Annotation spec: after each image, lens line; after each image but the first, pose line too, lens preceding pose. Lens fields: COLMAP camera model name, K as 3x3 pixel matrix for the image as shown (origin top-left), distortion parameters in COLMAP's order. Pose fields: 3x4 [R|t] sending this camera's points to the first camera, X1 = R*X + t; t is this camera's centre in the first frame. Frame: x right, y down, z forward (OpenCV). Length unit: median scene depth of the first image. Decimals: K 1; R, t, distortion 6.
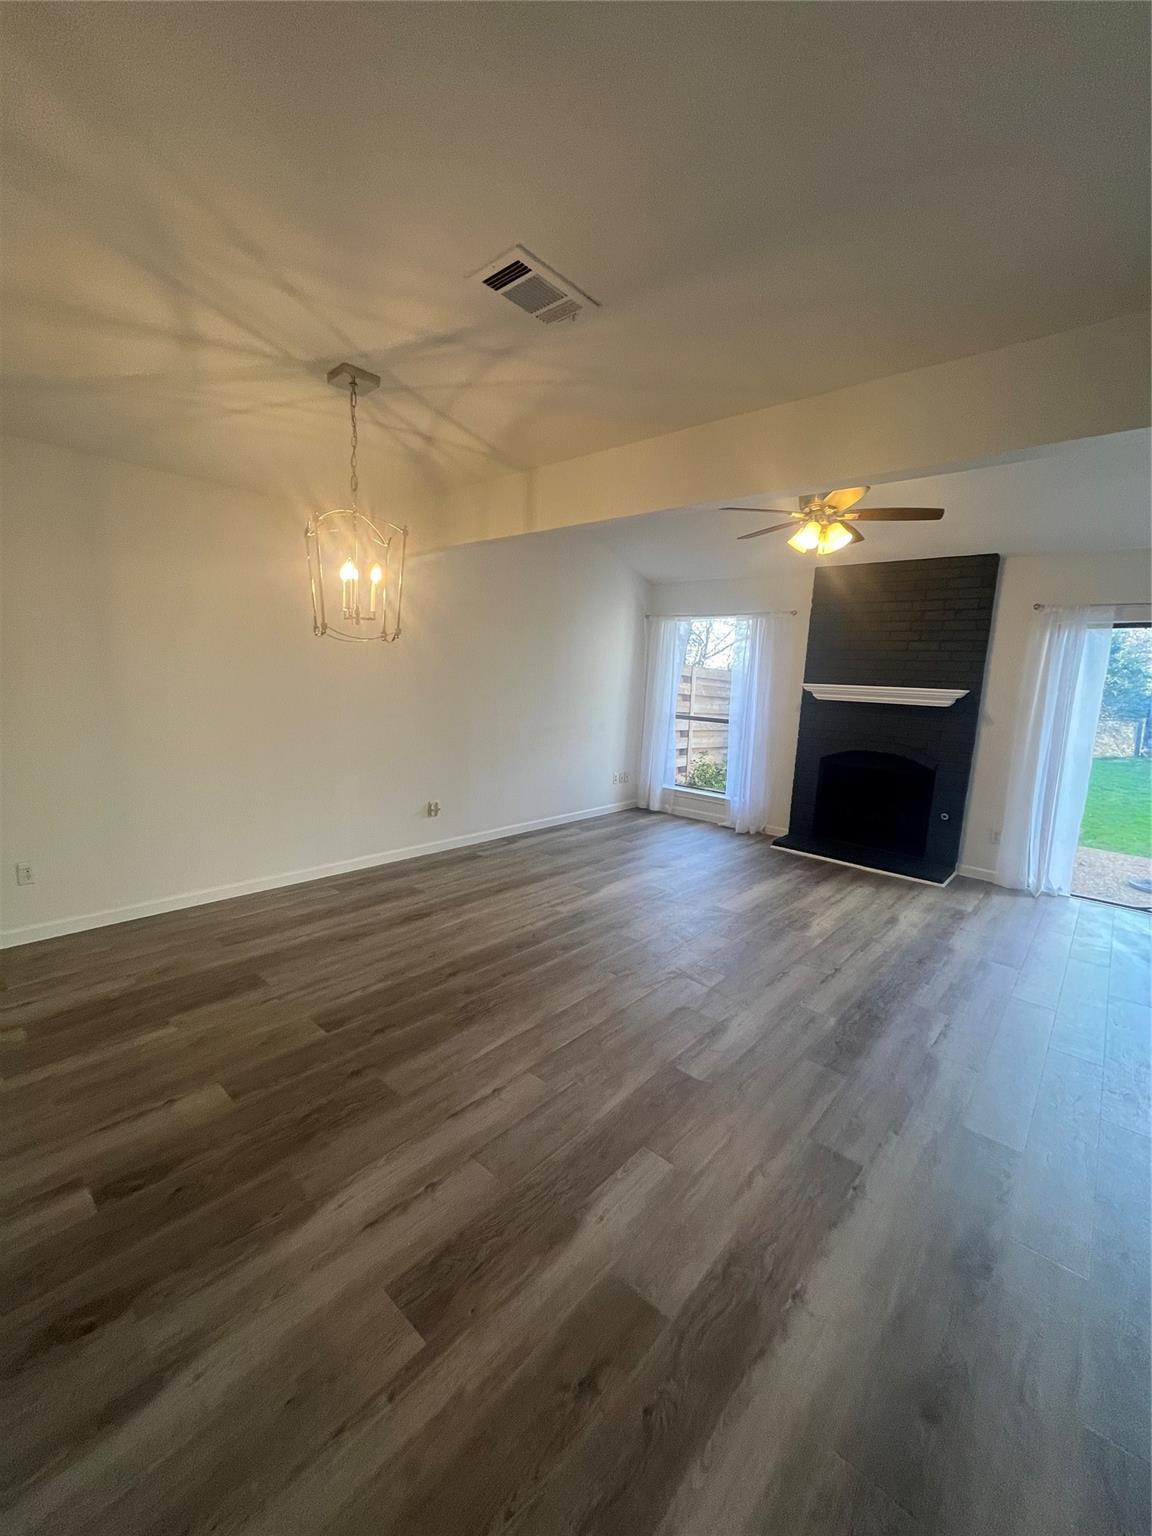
lens RADIAL K [[619.5, 0, 576.5], [0, 619.5, 770.6], [0, 0, 1]] dist [-0.001734, 0.000460]
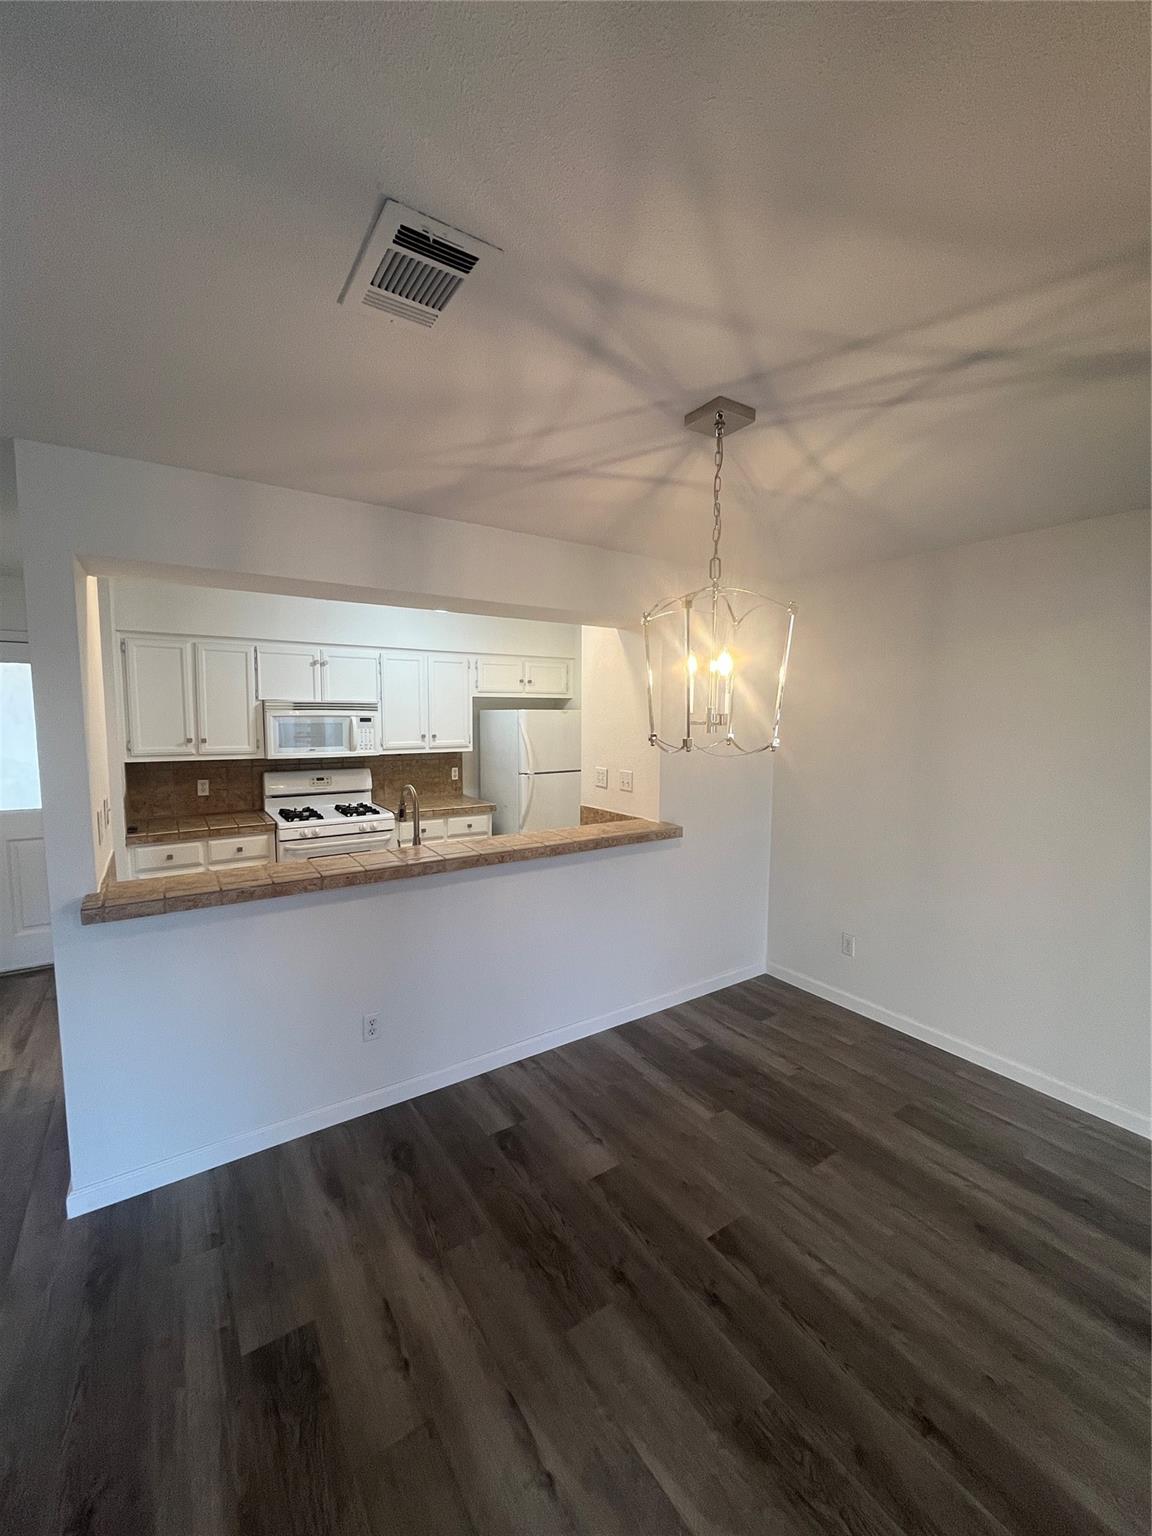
lens RADIAL K [[619.5, 0, 574.5], [0, 619.5, 768.1], [0, 0, 1]] dist [-0.001734, 0.000460]
pose [[-0.249213, 0.046564, -0.967329, 0.214699], [-0.161547, 0.982850, 0.088930, -0.119777], [0.954880, 0.178431, -0.237416, 0.526142]]
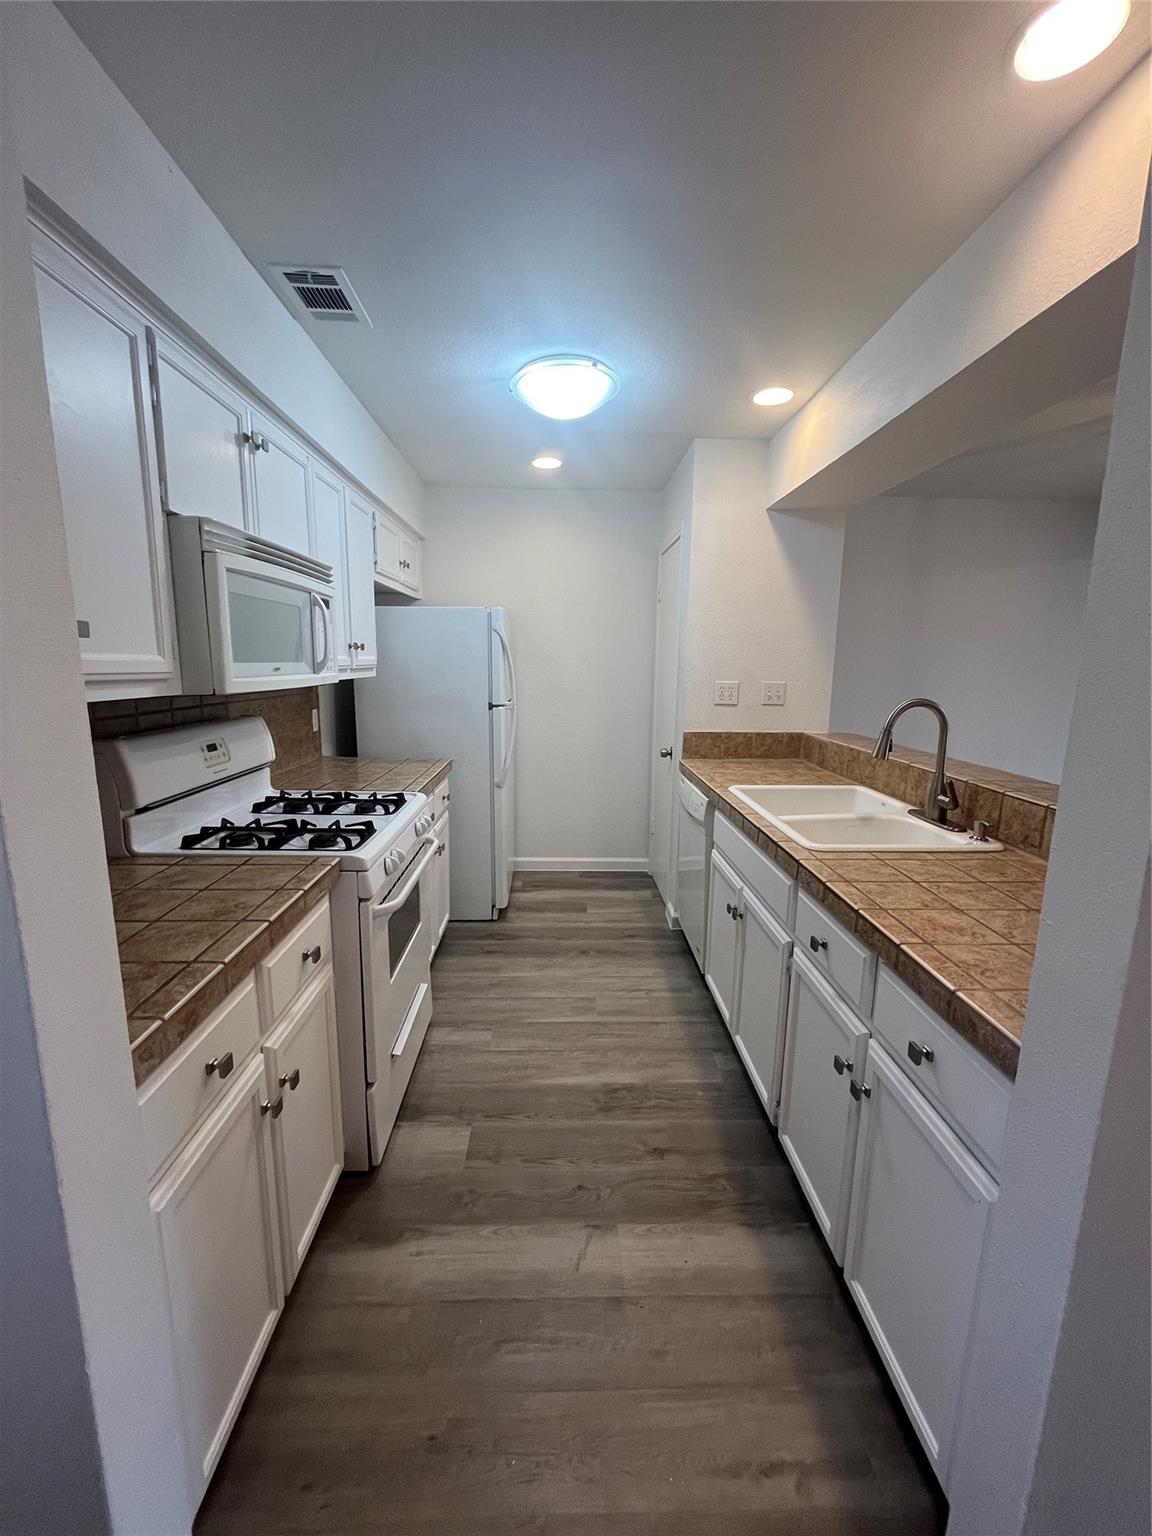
lens RADIAL K [[619.5, 0, 573.7], [0, 619.5, 769.2], [0, 0, 1]] dist [-0.001734, 0.000460]
pose [[0.684124, 0.095208, -0.723125, -0.228774], [-0.095509, 0.994601, 0.040594, 0.038791], [0.723085, 0.041294, 0.689523, -0.257508]]
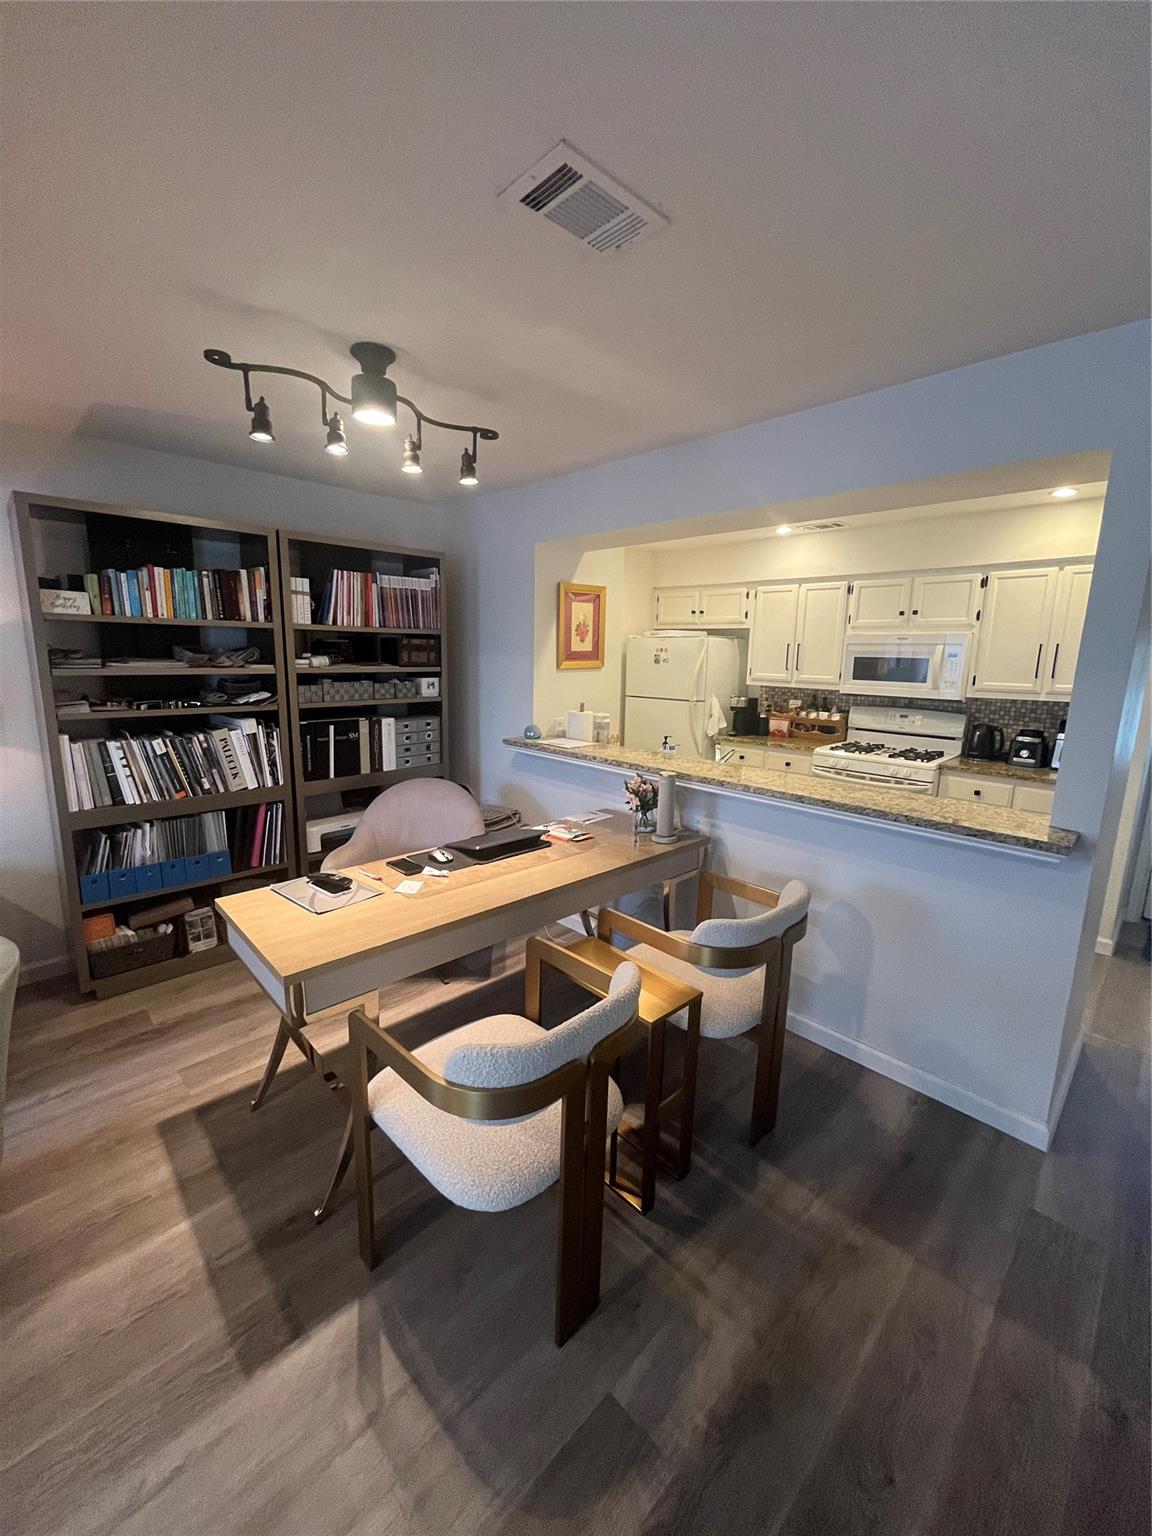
lens RADIAL K [[619.5, 0, 569.6], [0, 619.5, 766.6], [0, 0, 1]] dist [-0.001734, 0.000460]
pose [[-0.995767, -0.058840, 0.070604, -0.219171], [-0.031378, 0.939690, 0.340584, -0.190444], [-0.086386, 0.336927, -0.937559, 0.892962]]
